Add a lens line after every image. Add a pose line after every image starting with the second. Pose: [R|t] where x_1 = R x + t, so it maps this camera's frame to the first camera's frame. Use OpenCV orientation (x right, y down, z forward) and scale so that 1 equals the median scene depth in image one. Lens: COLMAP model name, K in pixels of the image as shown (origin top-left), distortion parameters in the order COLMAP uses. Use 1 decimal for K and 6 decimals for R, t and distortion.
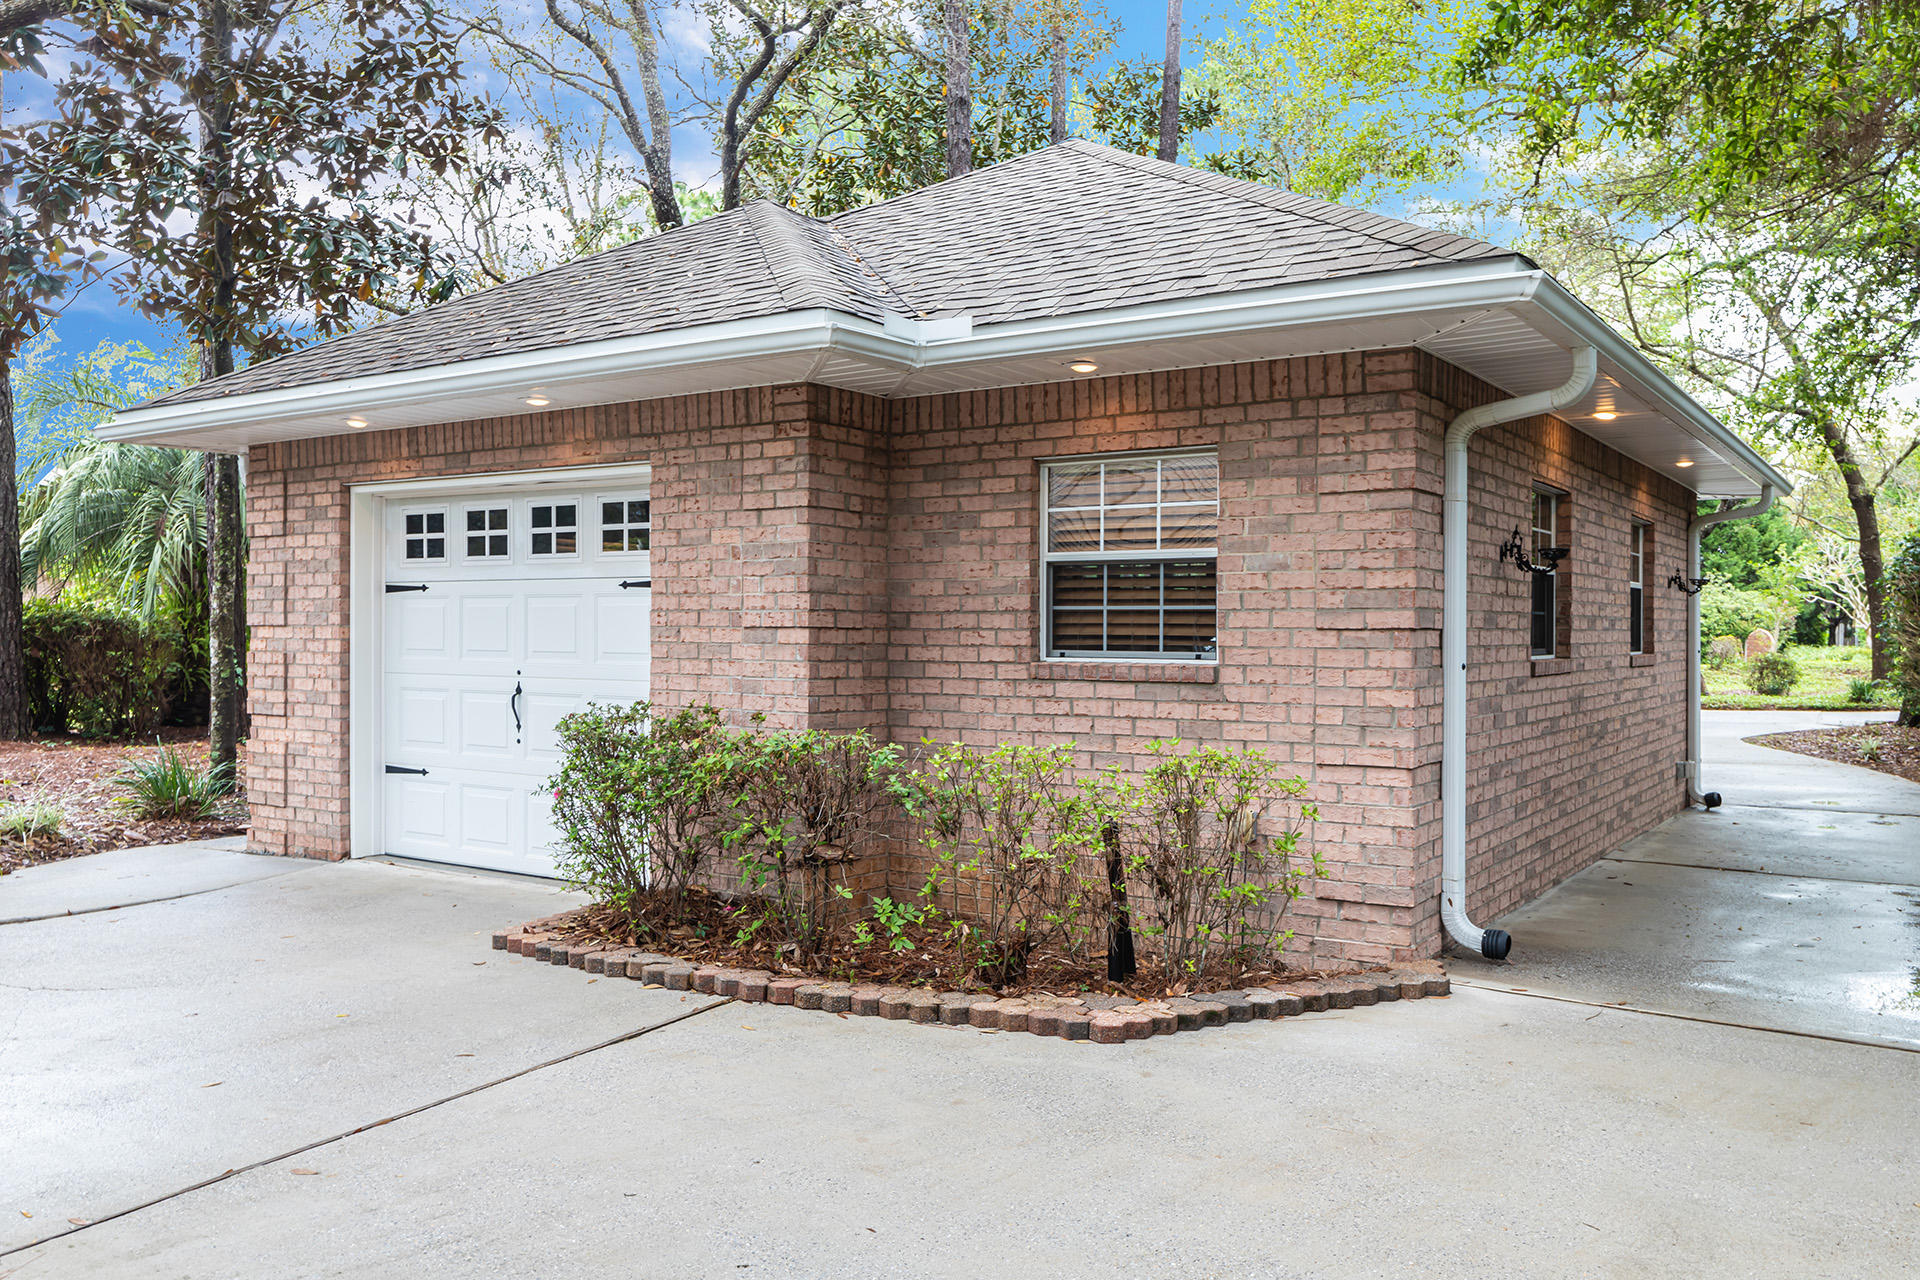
lens RADIAL K [[1492.3, 0, 960.4], [0, 1492.3, 635.7], [0, 0, 1]] dist [0.000080, 0.000012]
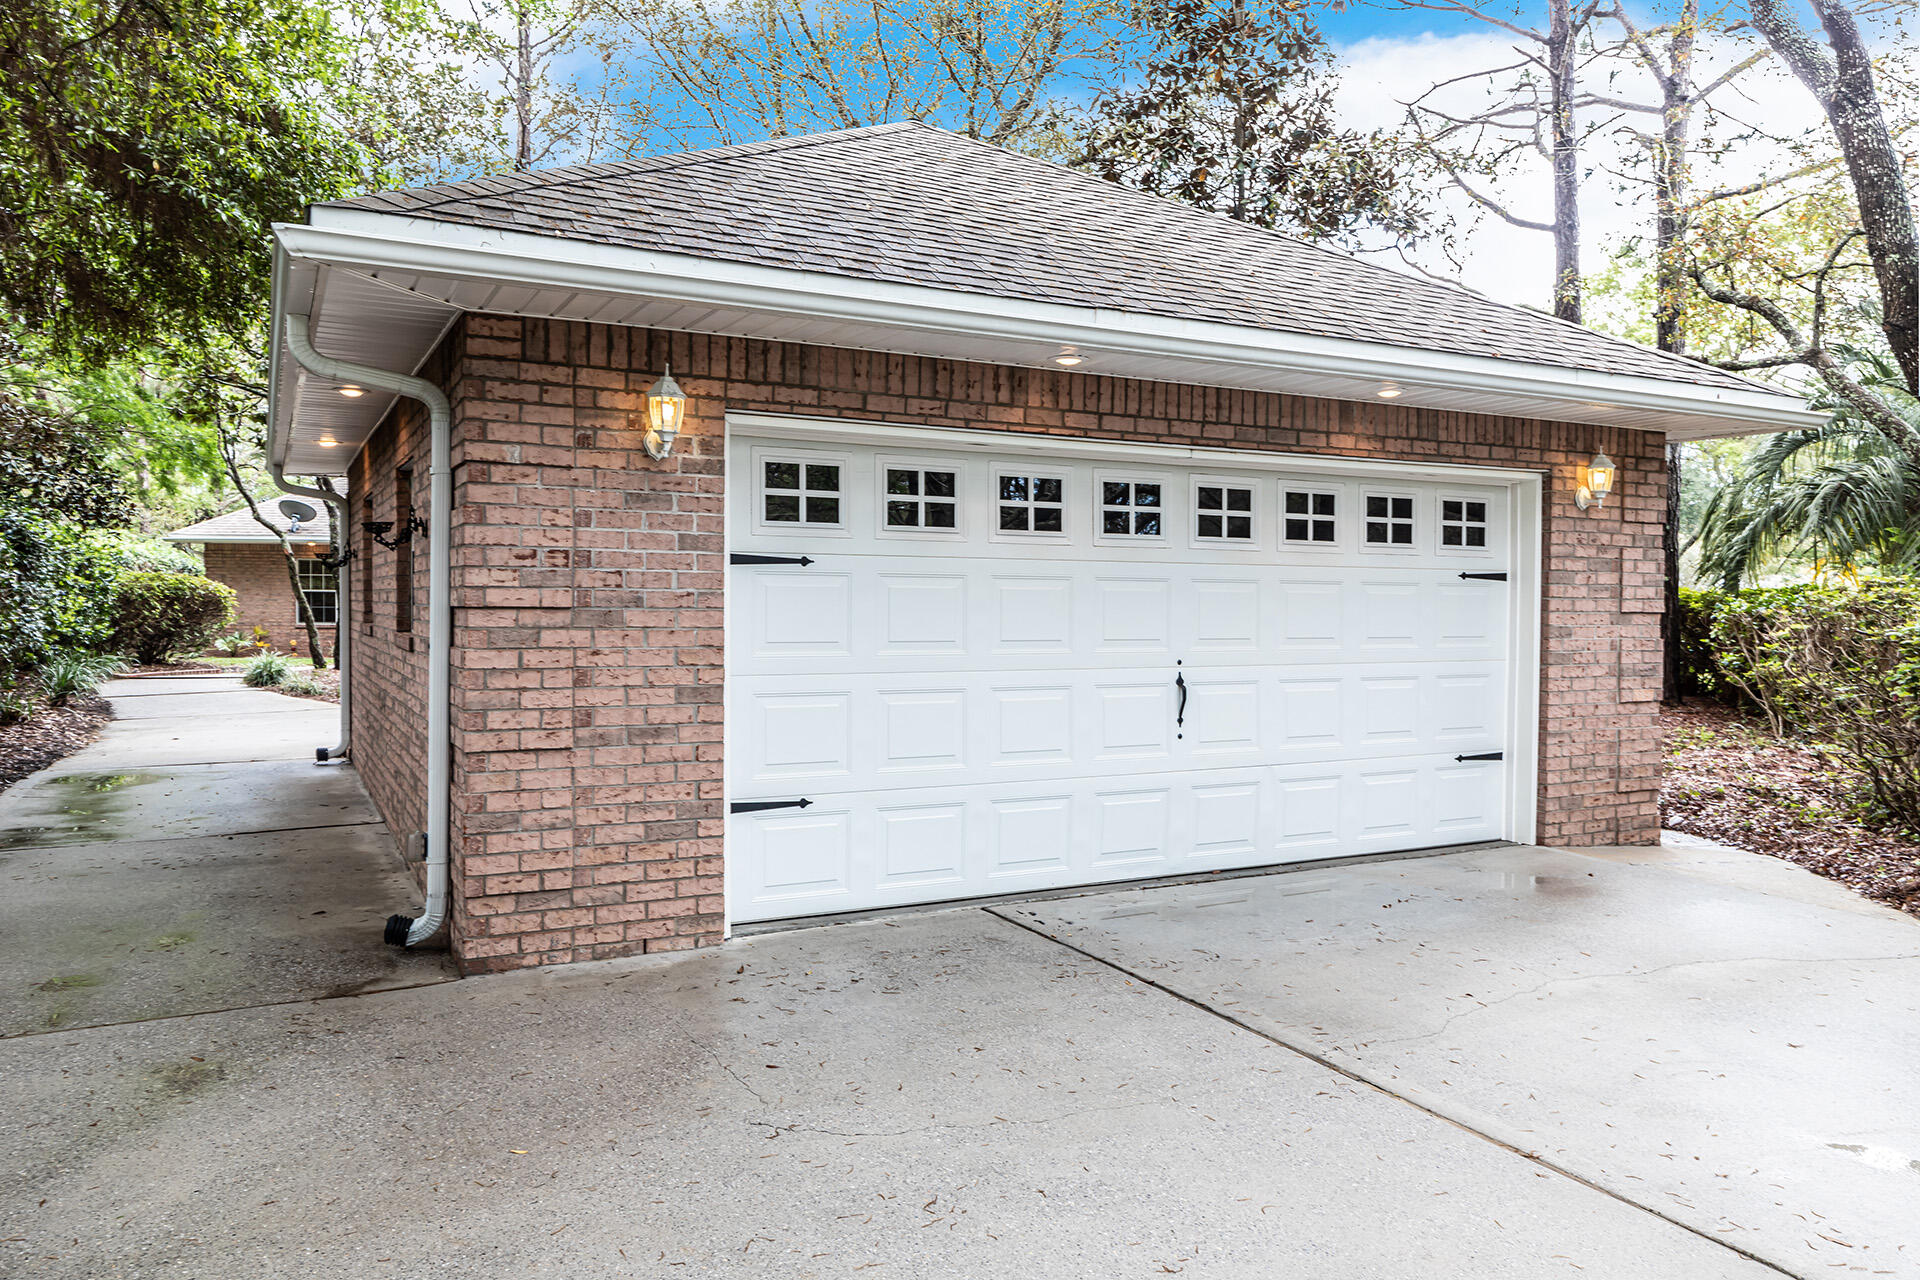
lens RADIAL K [[1296.1, 0, 963.7], [0, 1296.1, 638.5], [0, 0, 1]] dist [0.000137, 0.000097]
pose [[0.486218, -0.016813, 0.873676, -1.072840], [0.003067, 0.999842, 0.017534, -0.005063], [-0.873832, -0.005846, 0.486192, 0.728915]]
